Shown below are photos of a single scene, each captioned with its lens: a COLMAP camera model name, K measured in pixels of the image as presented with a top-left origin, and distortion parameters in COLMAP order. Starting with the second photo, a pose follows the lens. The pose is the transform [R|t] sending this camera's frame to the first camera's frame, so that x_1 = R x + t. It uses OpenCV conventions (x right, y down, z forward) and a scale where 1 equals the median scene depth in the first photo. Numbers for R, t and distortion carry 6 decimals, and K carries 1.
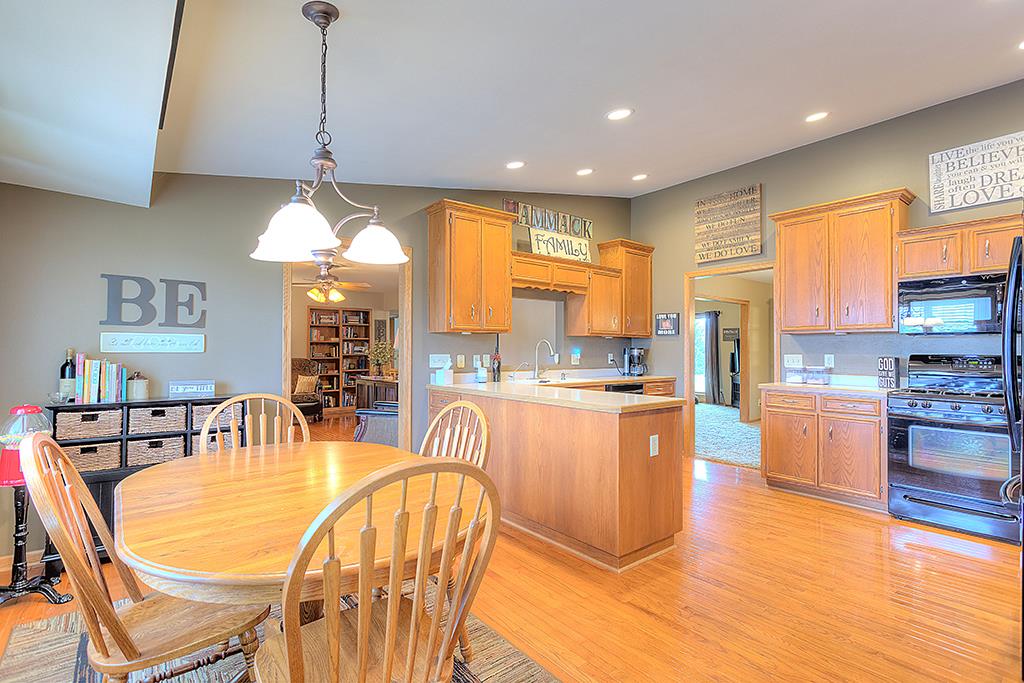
lens RADIAL K [[484.5, 0, 513.8], [0, 484.5, 343.4], [0, 0, 1]] dist [0.006267, 0.002064]
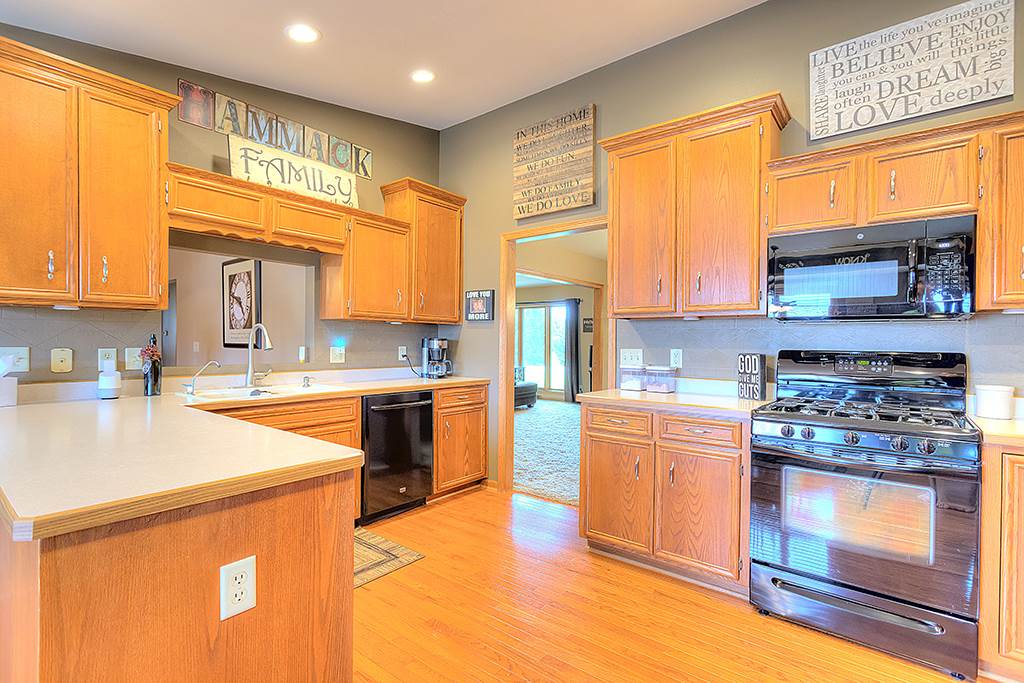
lens RADIAL K [[484.5, 0, 511.8], [0, 484.5, 343.4], [0, 0, 1]] dist [0.006267, 0.002064]
pose [[0.977110, 0.005272, 0.212669, 0.236587], [-0.009046, 0.999818, 0.016778, 0.004422], [-0.212542, -0.018318, 0.976980, 0.324627]]
